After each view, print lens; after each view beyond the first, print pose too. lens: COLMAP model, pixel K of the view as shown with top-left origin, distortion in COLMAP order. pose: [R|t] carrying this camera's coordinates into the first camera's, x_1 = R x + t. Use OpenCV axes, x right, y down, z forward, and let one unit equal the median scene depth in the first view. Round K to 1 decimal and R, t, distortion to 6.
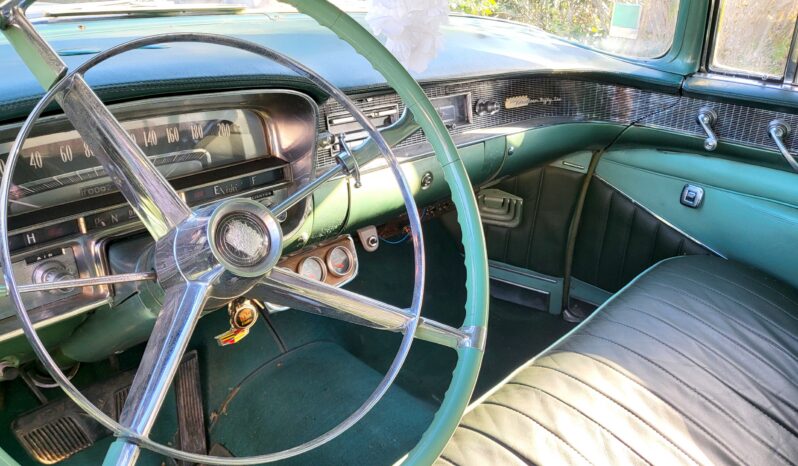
lens RADIAL K [[691.8, 0, 399.0], [0, 691.8, 233.0], [0, 0, 1]] dist [-0.013777, -0.002990]
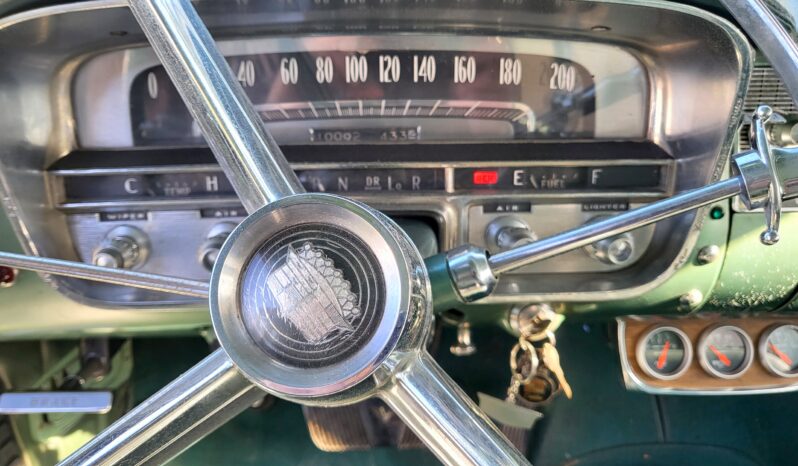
lens RADIAL K [[691.8, 0, 399.0], [0, 691.8, 233.0], [0, 0, 1]] dist [-0.013777, -0.002990]
pose [[0.680598, 0.287930, -0.673709, 0.048514], [-0.247671, 0.955825, 0.158297, -0.060442], [0.689526, 0.059122, 0.721844, 0.372669]]
